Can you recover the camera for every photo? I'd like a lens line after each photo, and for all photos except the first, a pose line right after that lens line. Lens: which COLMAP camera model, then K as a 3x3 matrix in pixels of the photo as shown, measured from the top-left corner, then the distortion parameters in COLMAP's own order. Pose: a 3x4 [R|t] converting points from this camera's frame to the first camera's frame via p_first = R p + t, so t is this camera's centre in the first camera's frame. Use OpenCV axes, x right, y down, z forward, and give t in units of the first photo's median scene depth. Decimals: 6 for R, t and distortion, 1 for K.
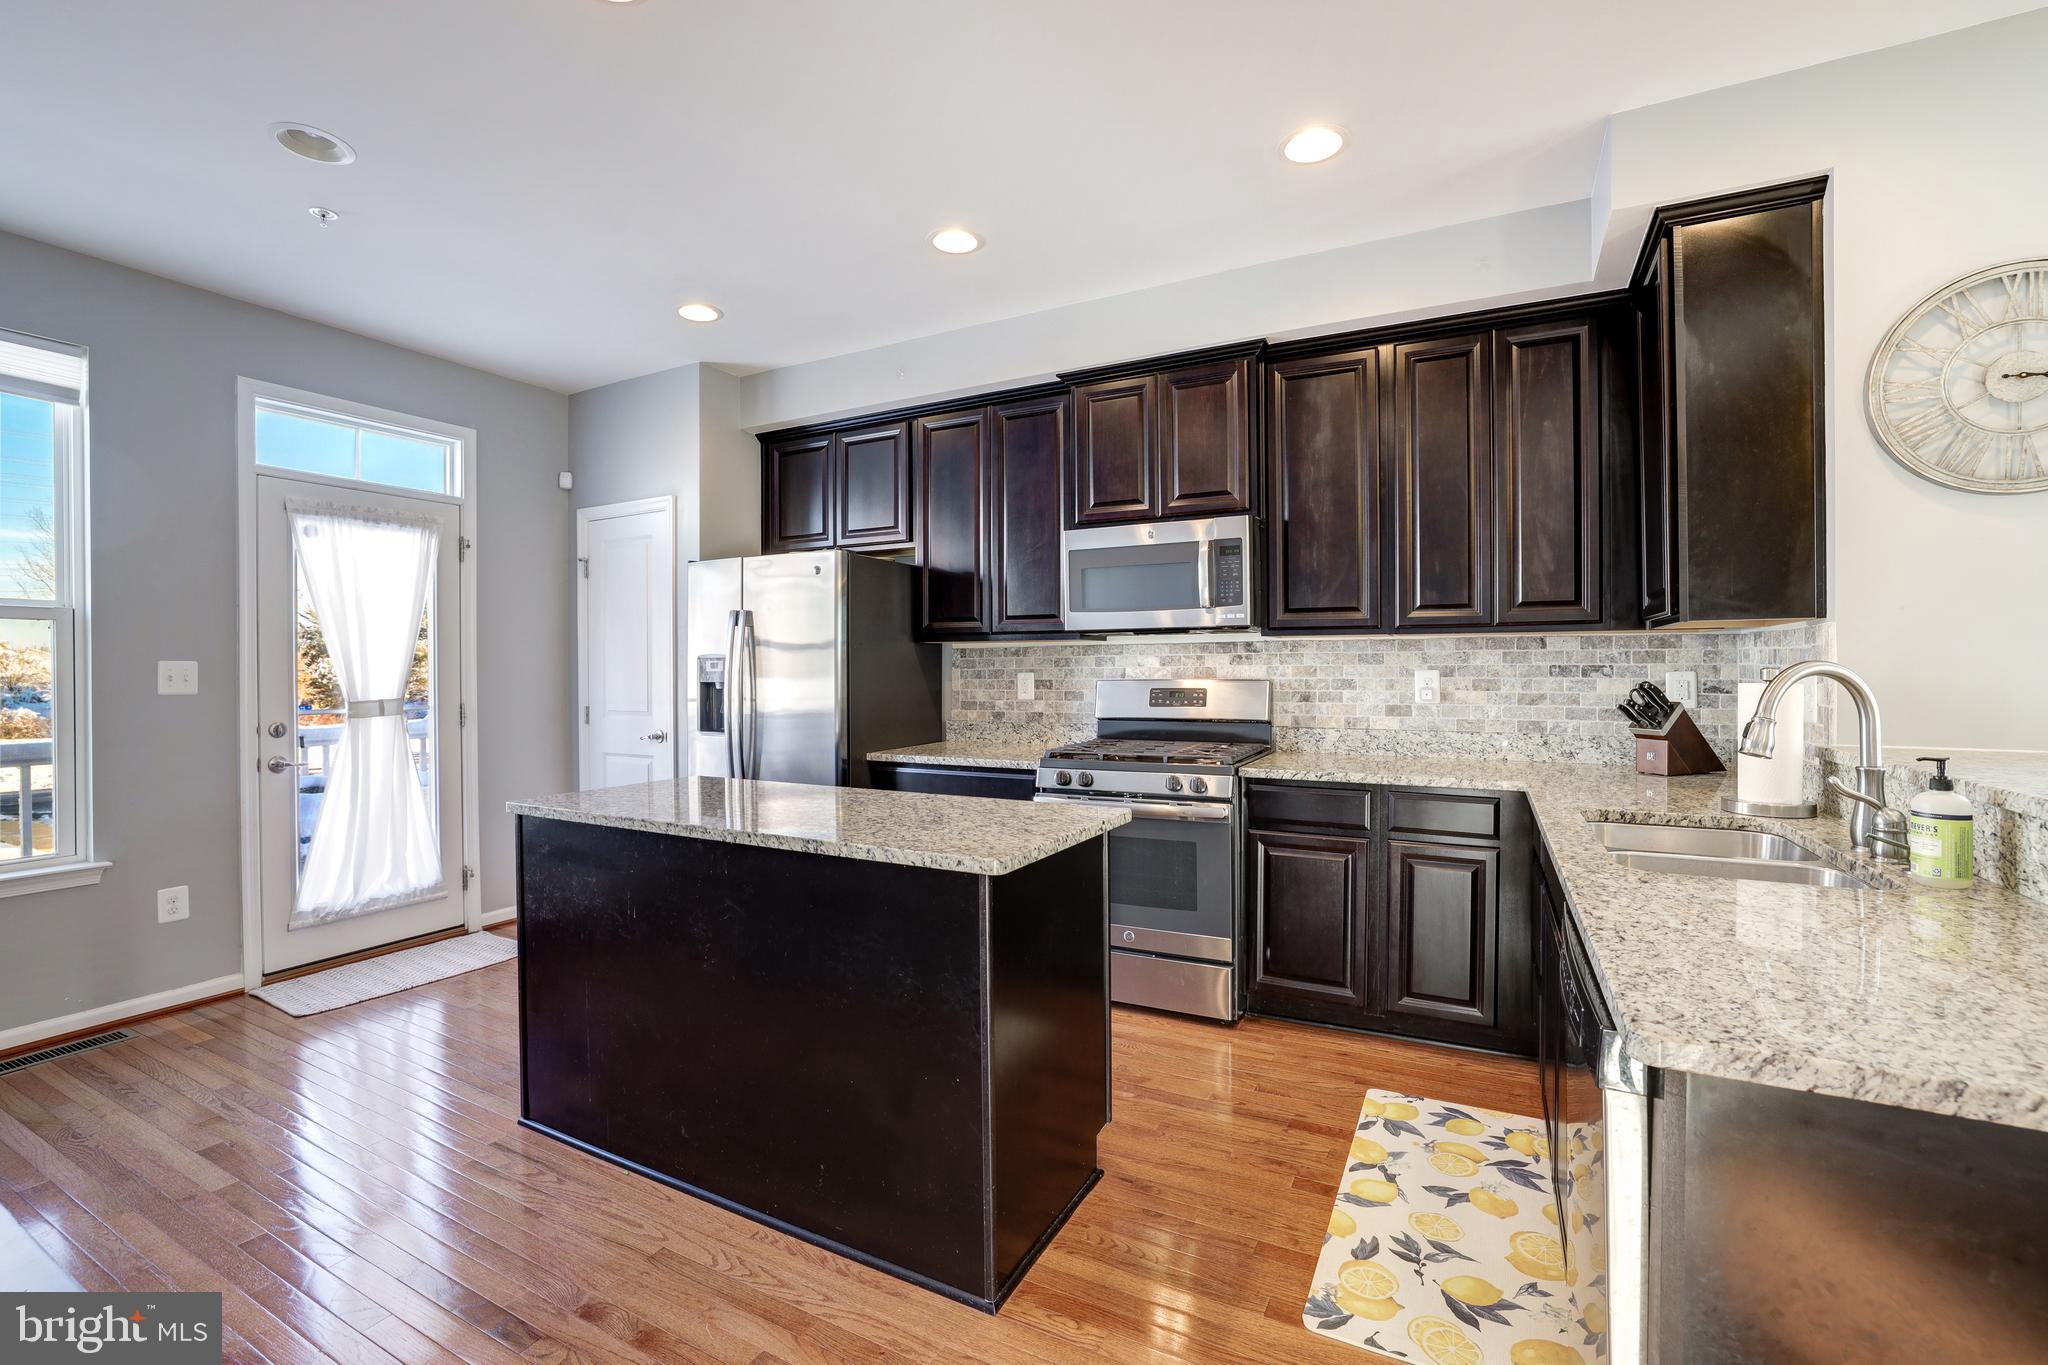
lens RADIAL K [[890.5, 0, 1023.3], [0, 890.5, 668.3], [0, 0, 1]] dist [-0.050317, 0.017685]
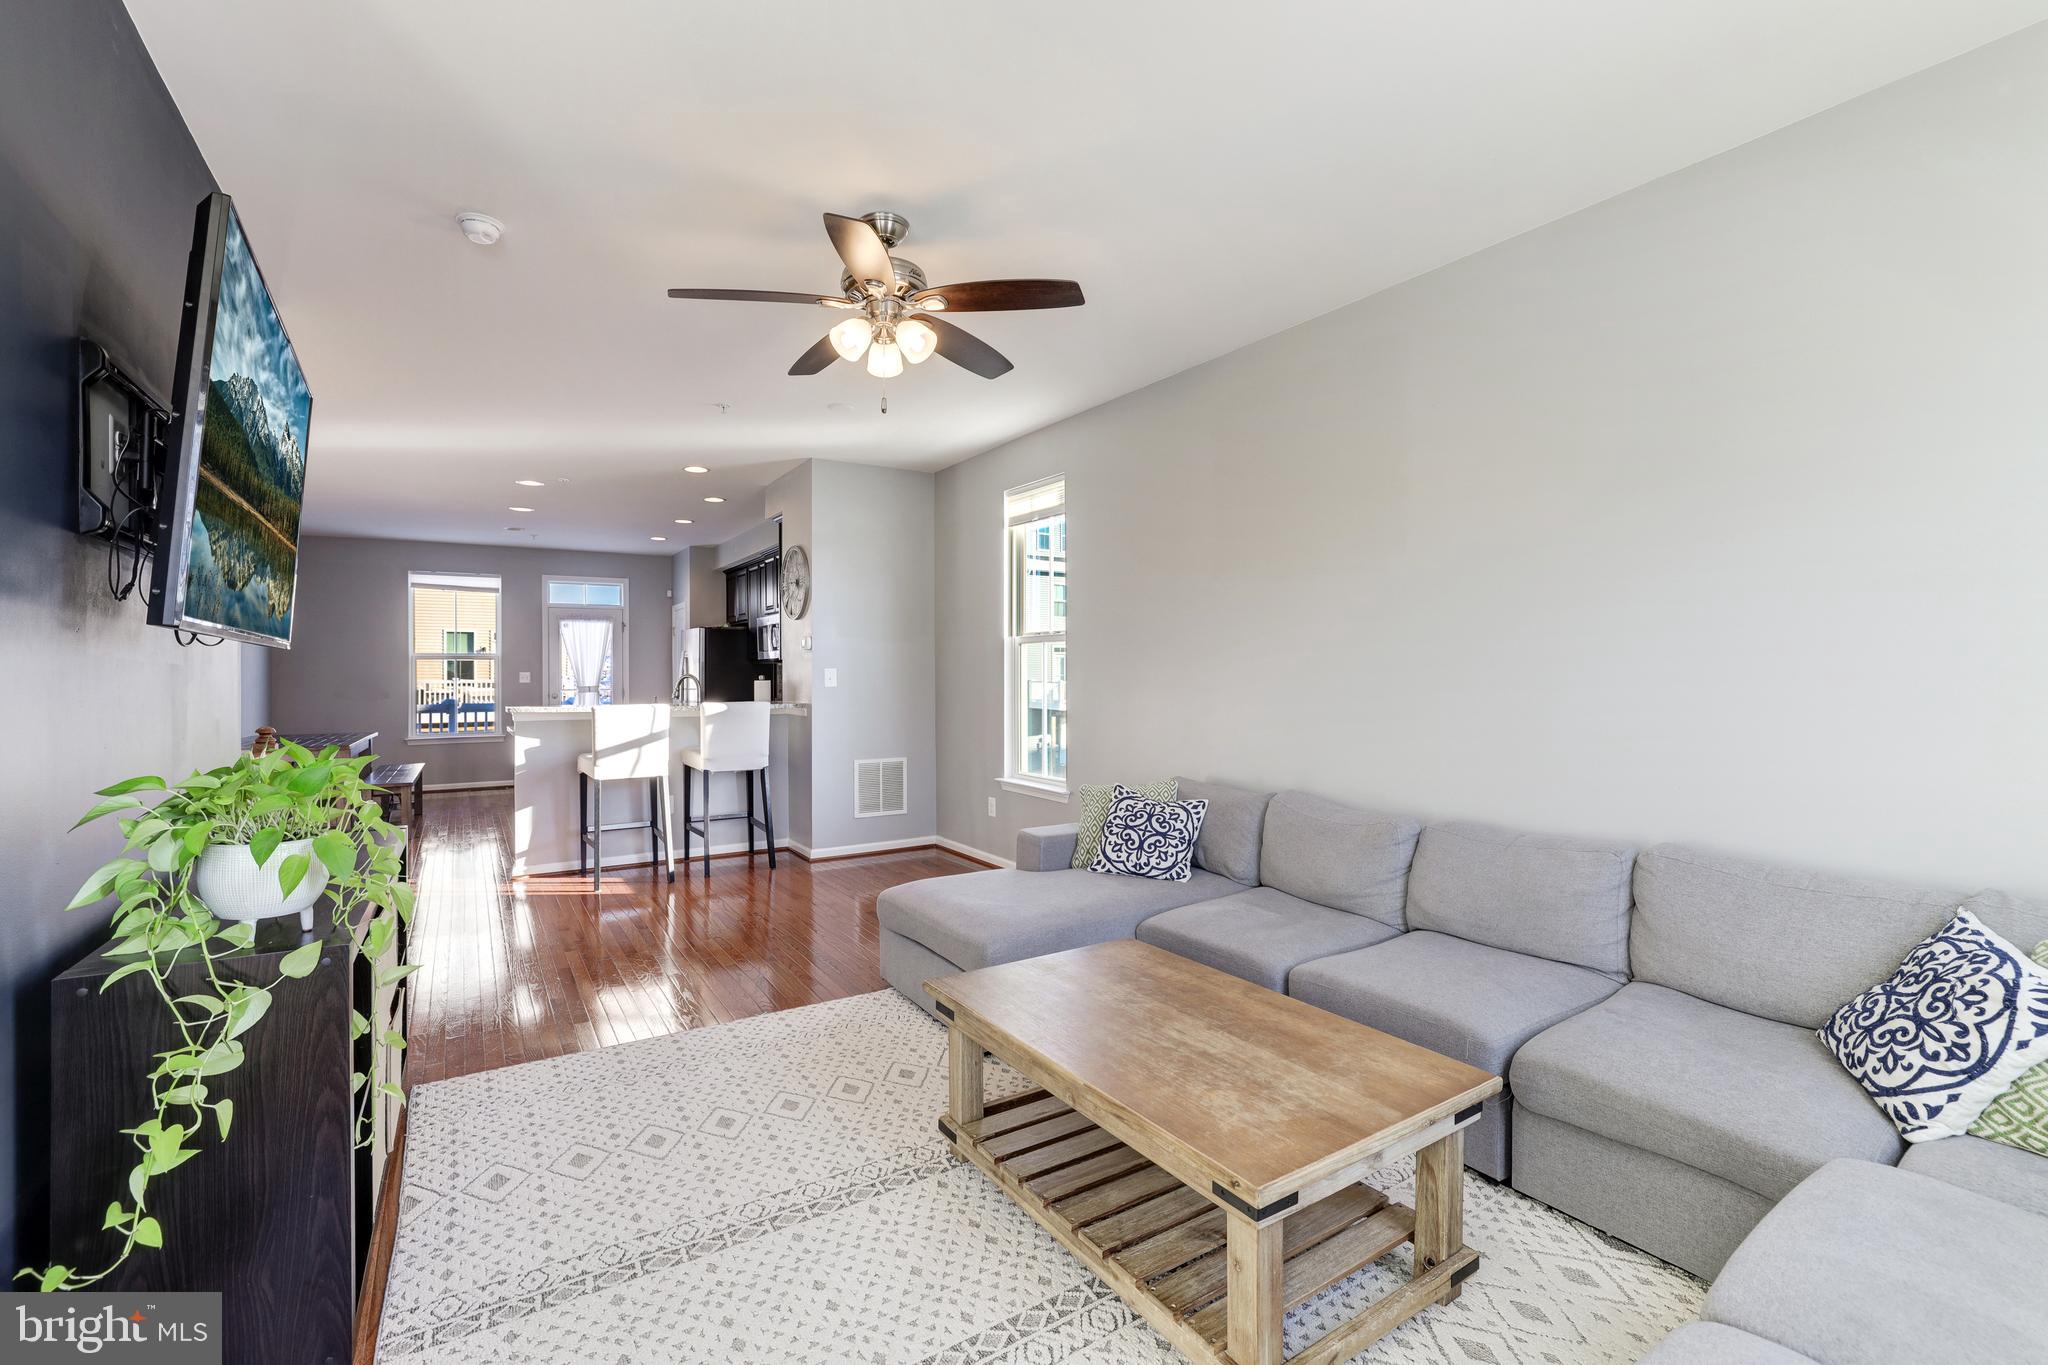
lens RADIAL K [[890.5, 0, 1020.7], [0, 890.5, 673.3], [0, 0, 1]] dist [-0.050317, 0.017685]
pose [[0.871161, 0.000621, -0.490996, 1.907710], [-0.000013, 0.999999, 0.001243, -0.007473], [0.490997, -0.001076, 0.871161, -0.777023]]
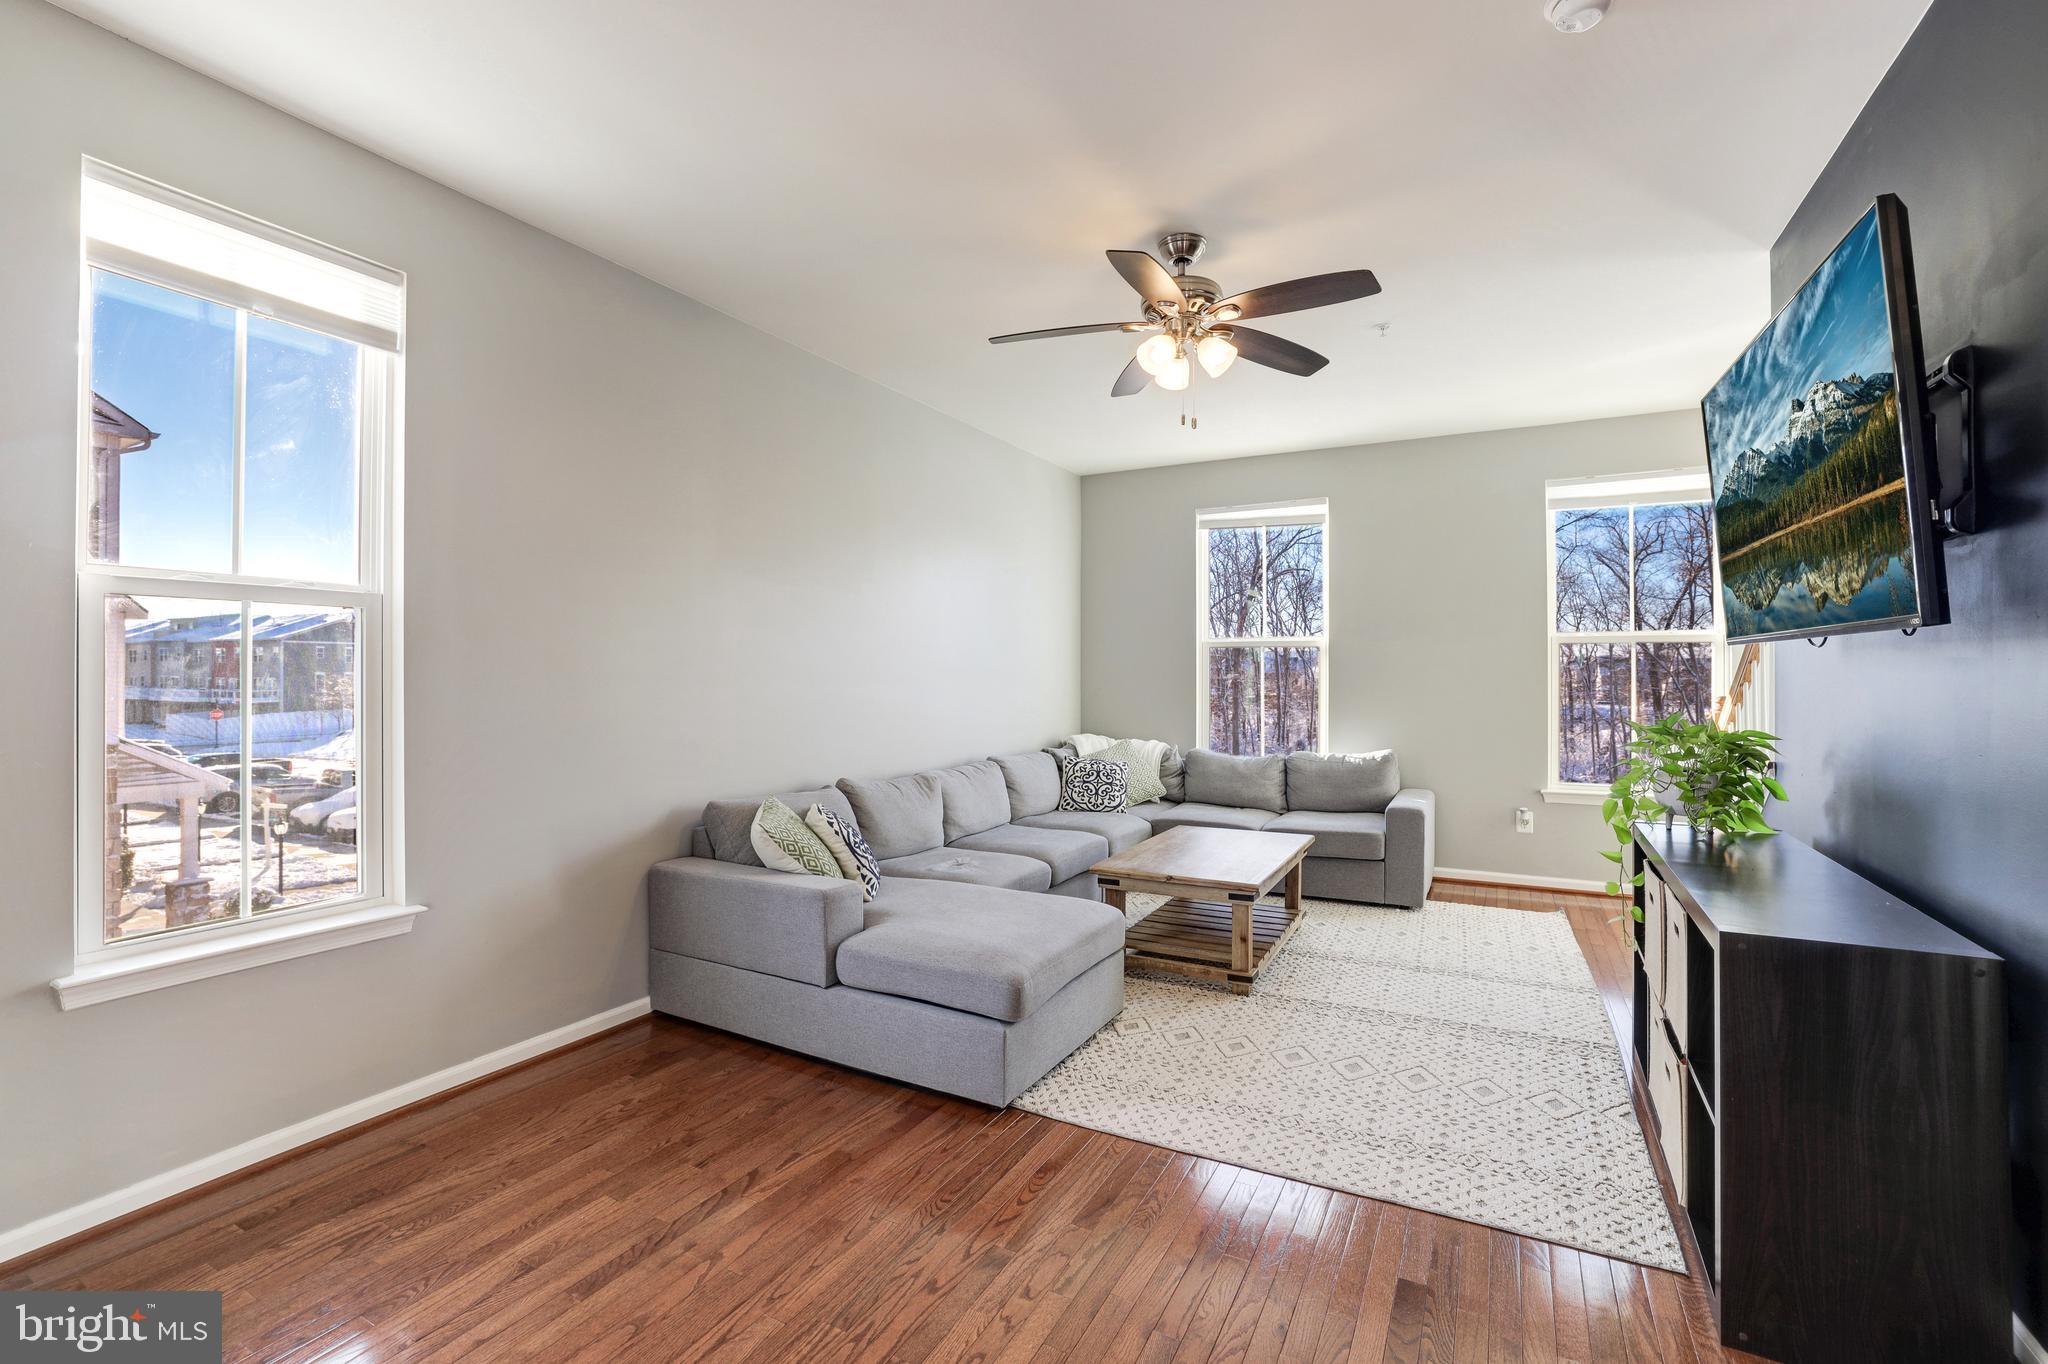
lens RADIAL K [[890.5, 0, 1019.1], [0, 890.5, 673.3], [0, 0, 1]] dist [-0.050317, 0.017685]
pose [[0.012428, 0.003704, 0.999916, 0.547506], [0.000133, 0.999993, -0.003706, -0.003226], [-0.999923, 0.000180, 0.012427, 0.016093]]
